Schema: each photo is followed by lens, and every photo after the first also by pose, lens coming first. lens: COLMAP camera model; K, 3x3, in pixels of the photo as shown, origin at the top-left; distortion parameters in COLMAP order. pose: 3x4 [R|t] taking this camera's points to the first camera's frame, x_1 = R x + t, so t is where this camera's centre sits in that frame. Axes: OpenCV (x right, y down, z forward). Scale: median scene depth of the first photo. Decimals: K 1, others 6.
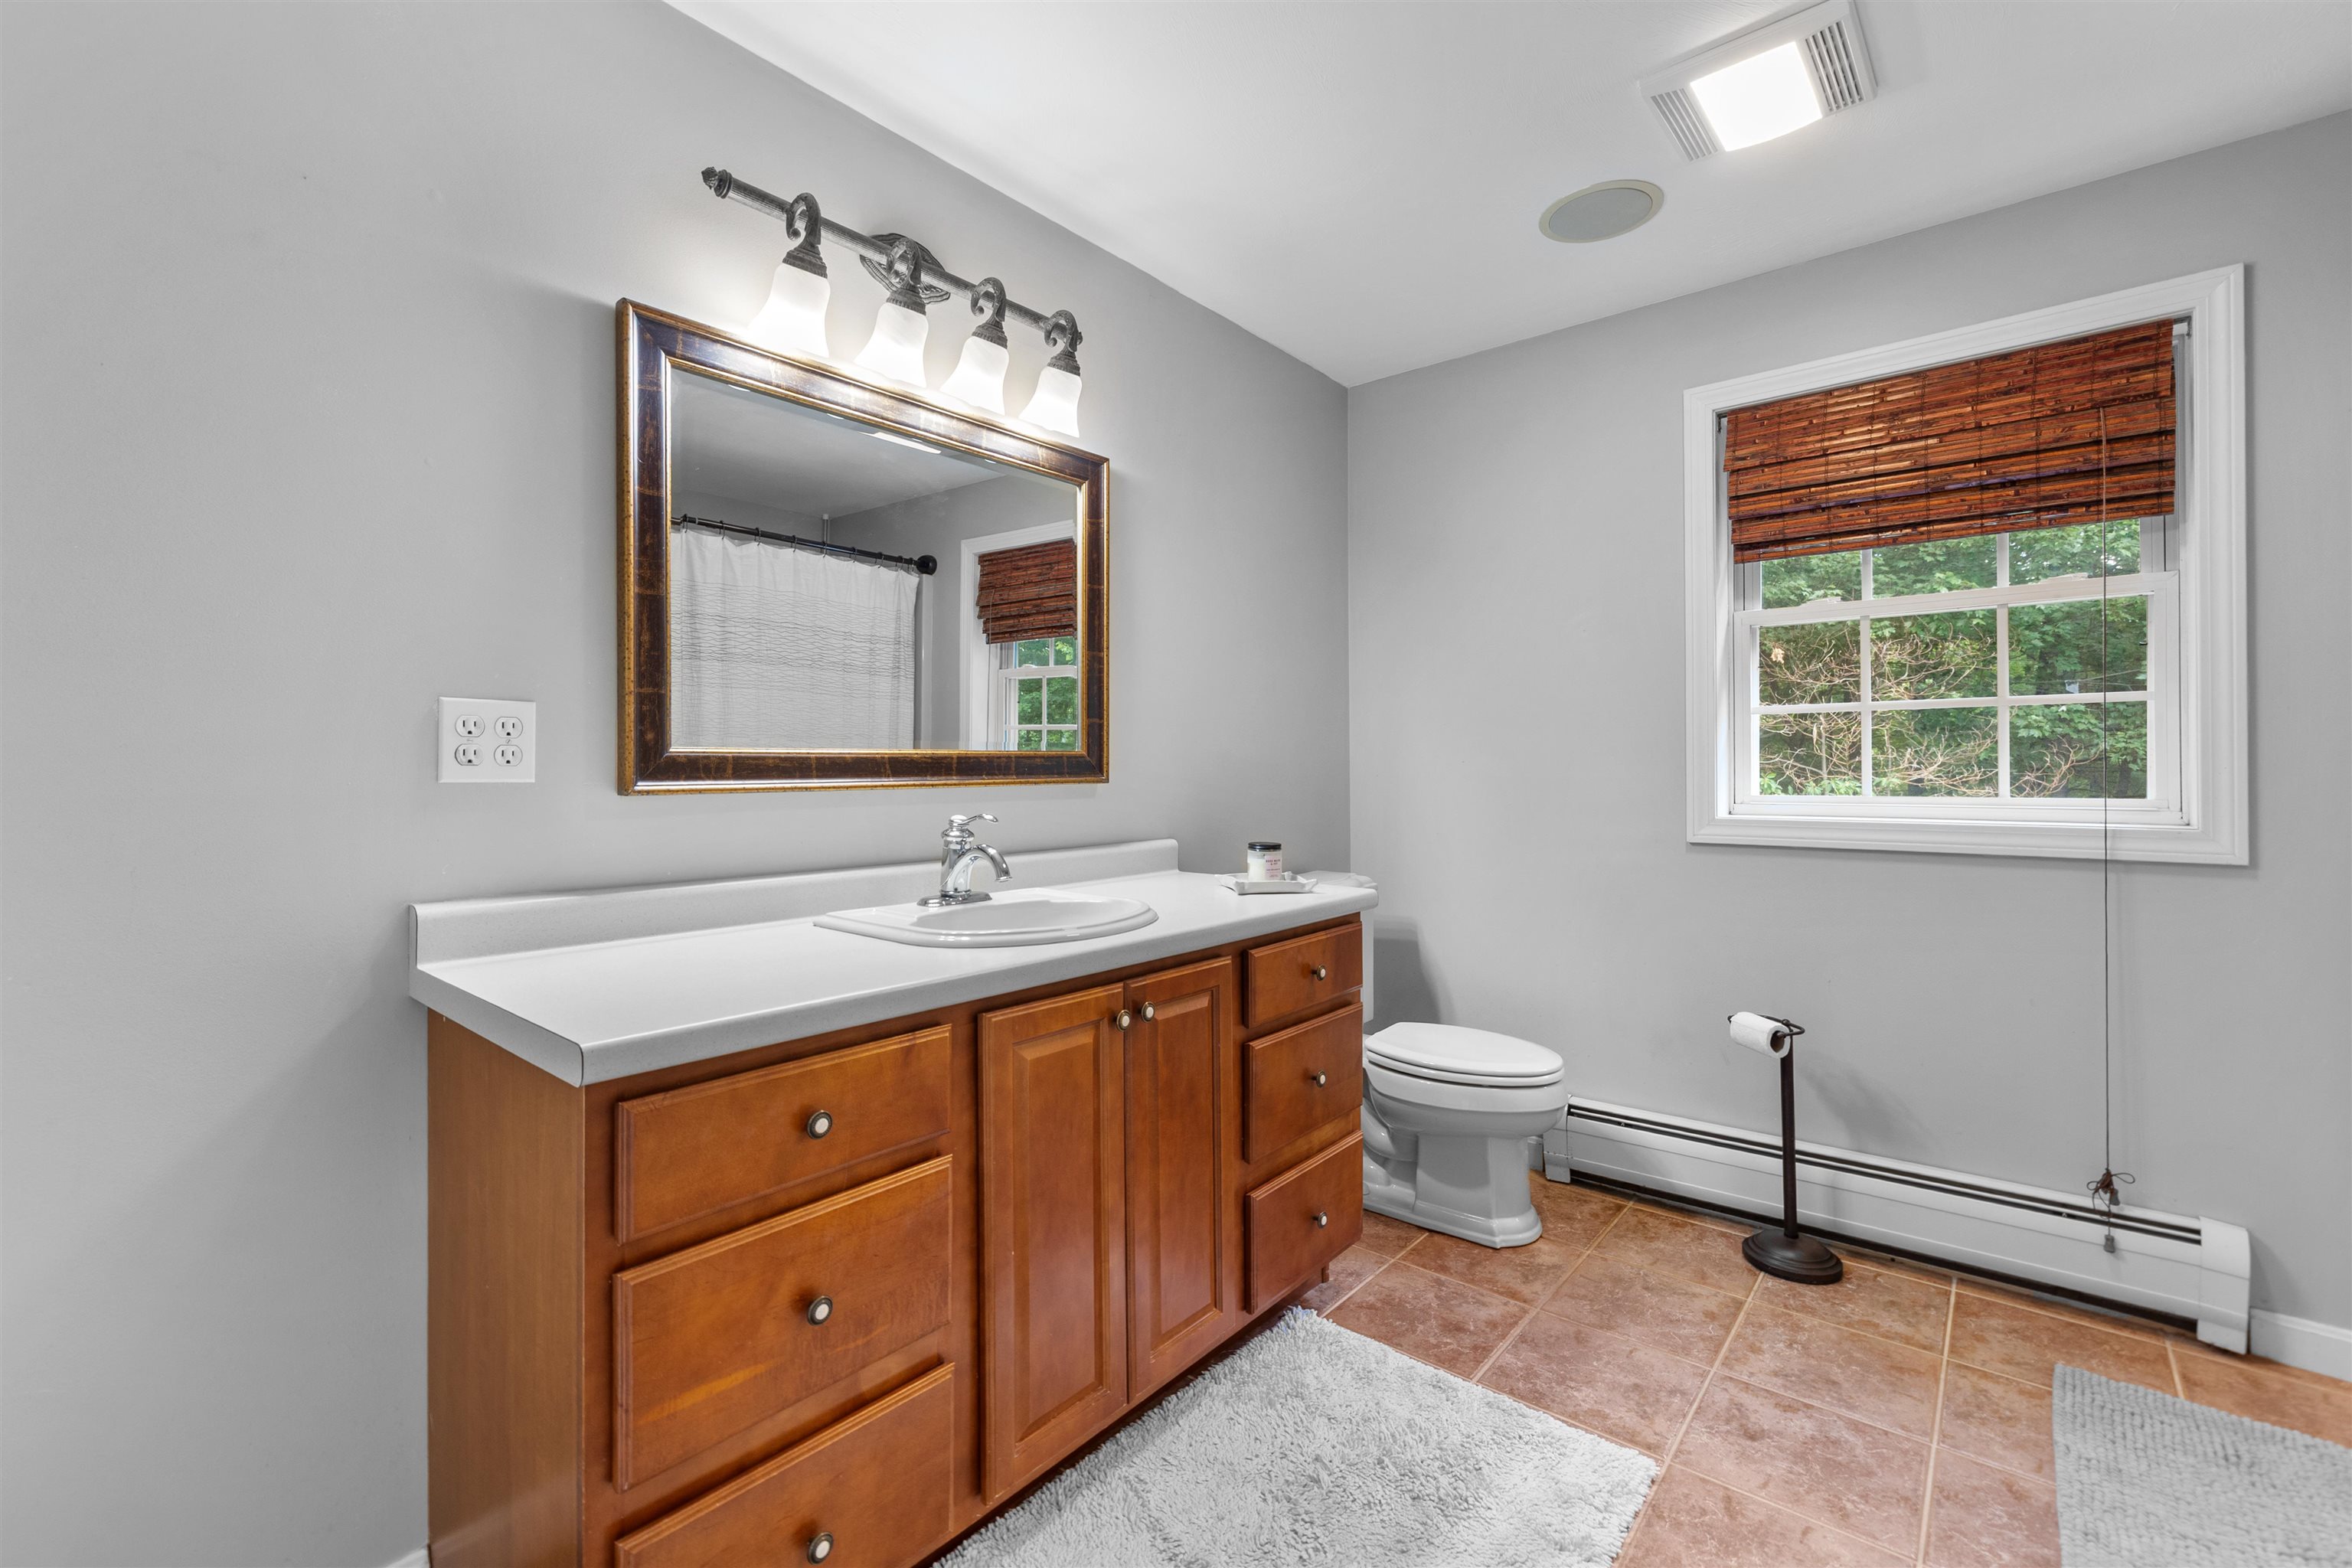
lens RADIAL K [[1006.3, 0, 1174.8], [0, 1006.3, 758.8], [0, 0, 1]] dist [-0.000517, -0.000369]
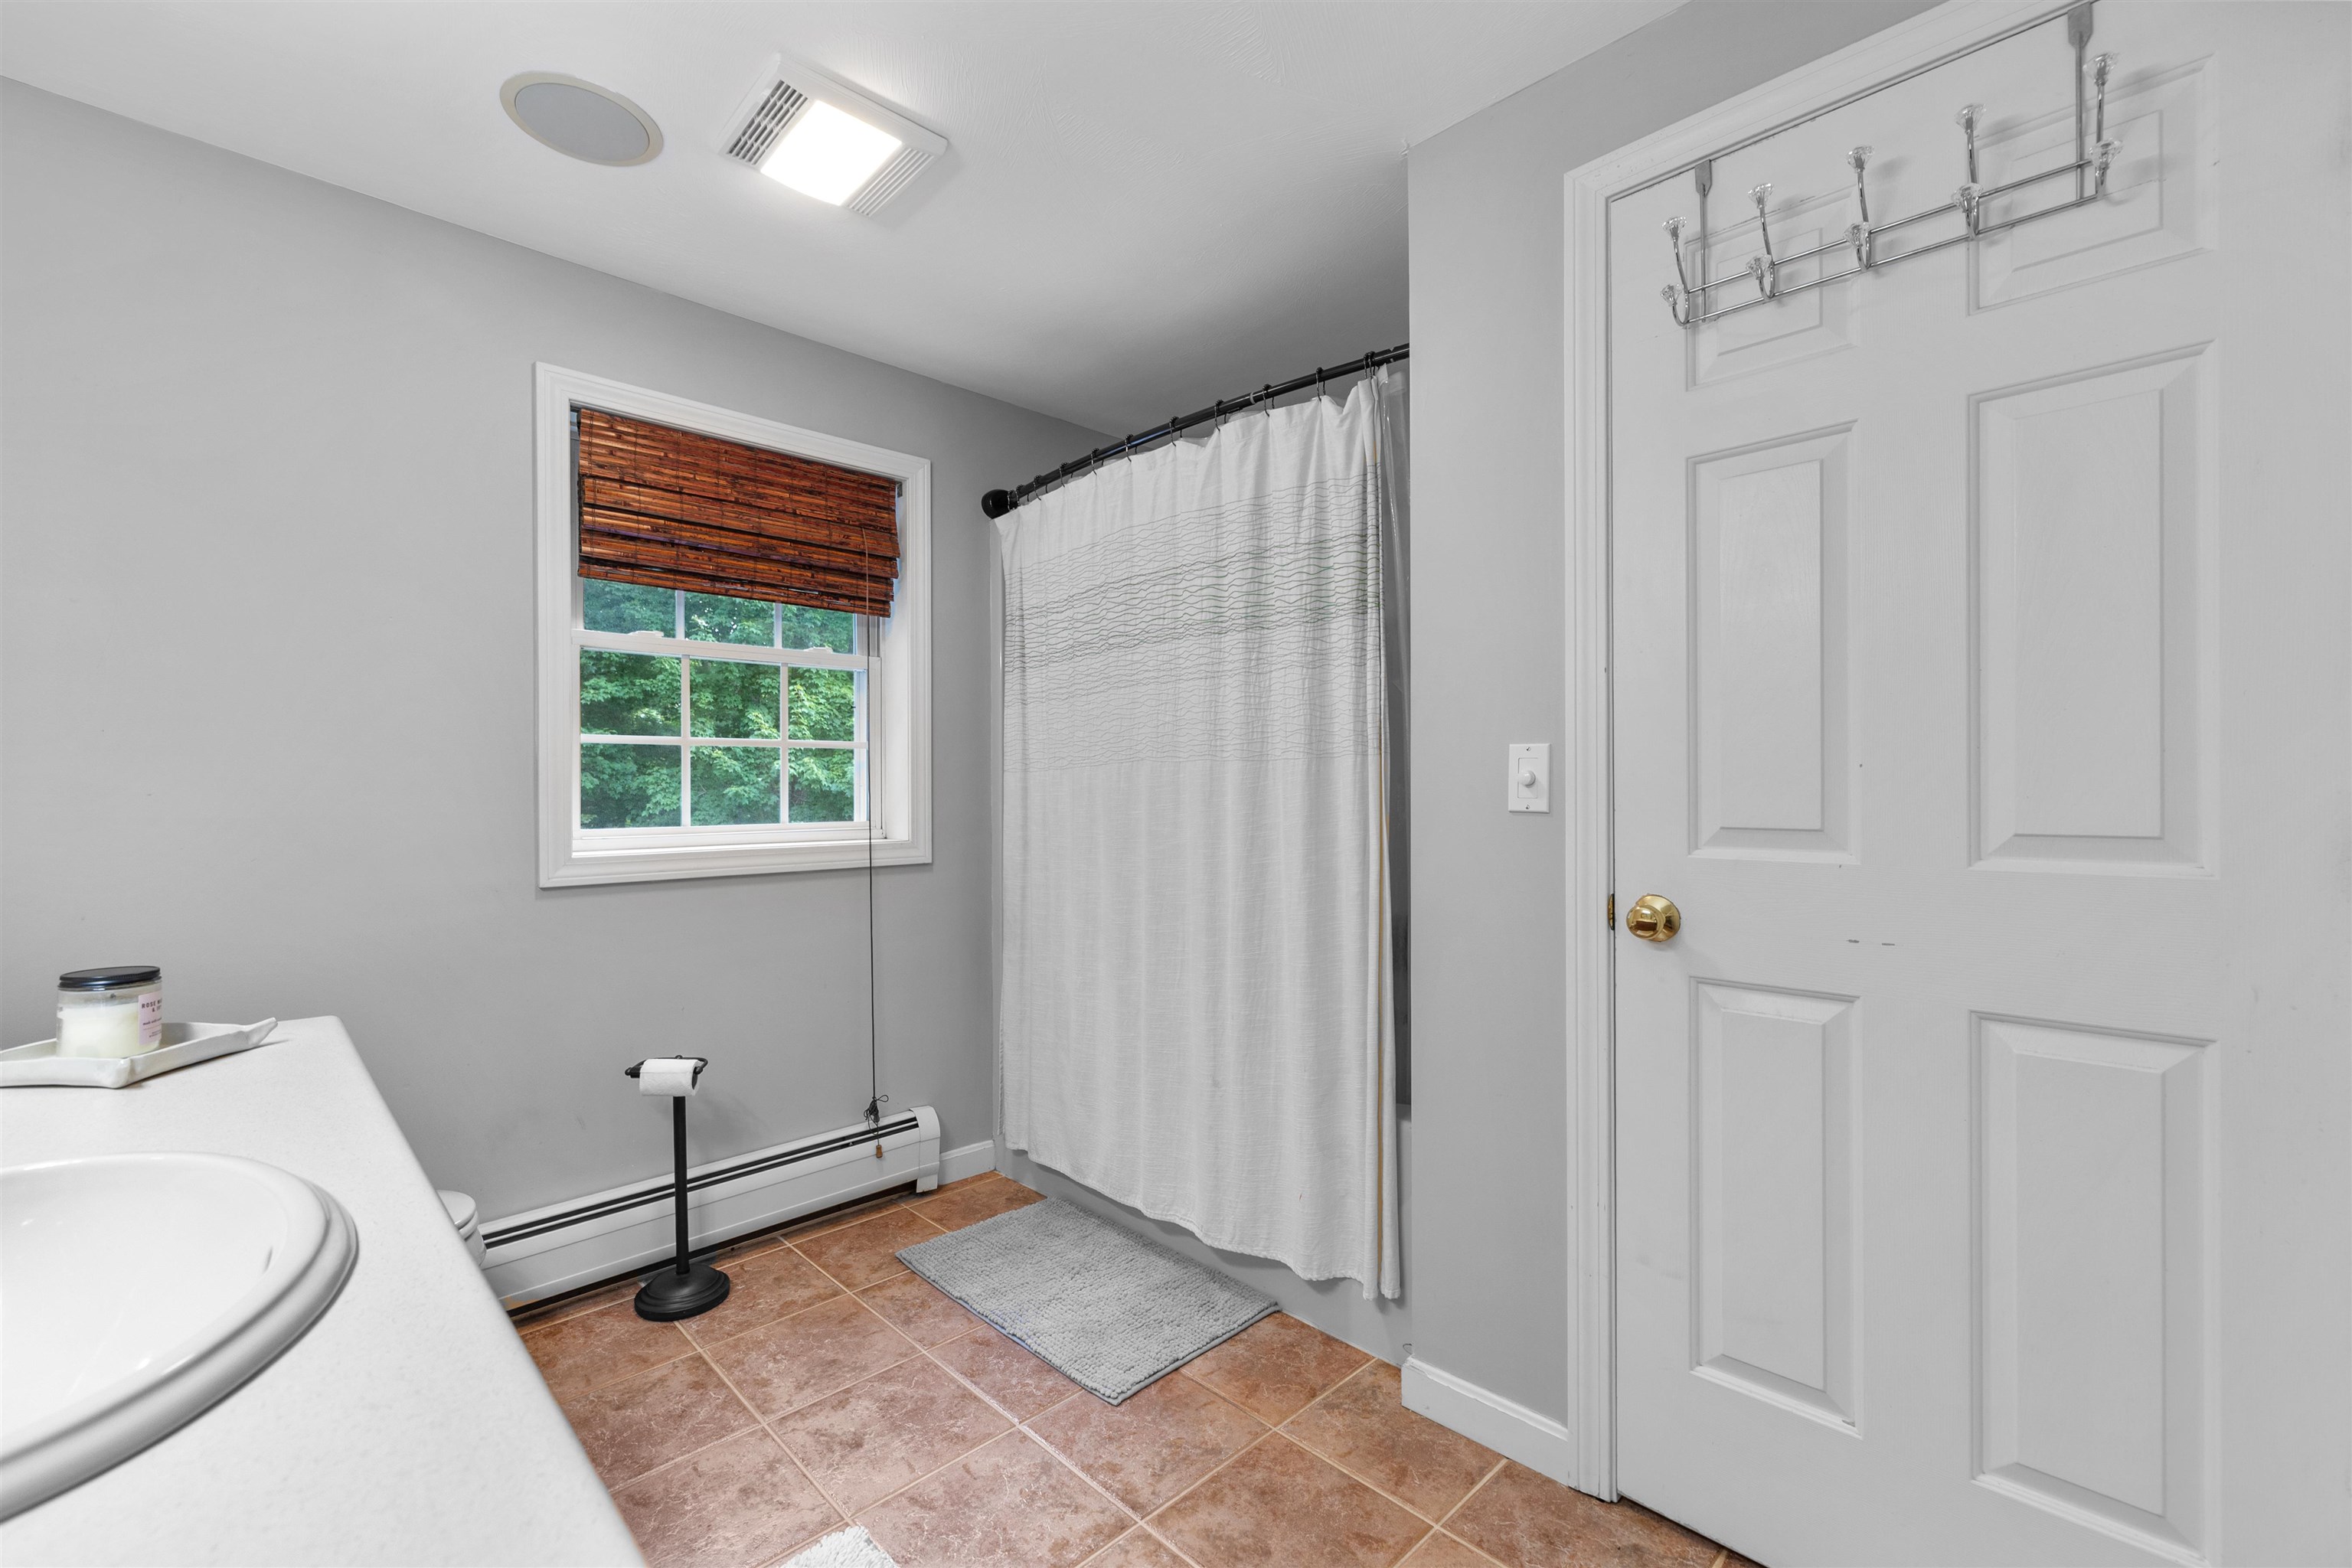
lens RADIAL K [[990.8, 0, 1130.7], [0, 990.8, 787.2], [0, 0, 1]] dist [-0.002362, -0.000205]
pose [[0.116248, 0.001730, 0.993219, -0.336030], [-0.005315, 0.999985, -0.001120, -0.006265], [-0.993206, -0.005149, 0.116255, 0.489631]]
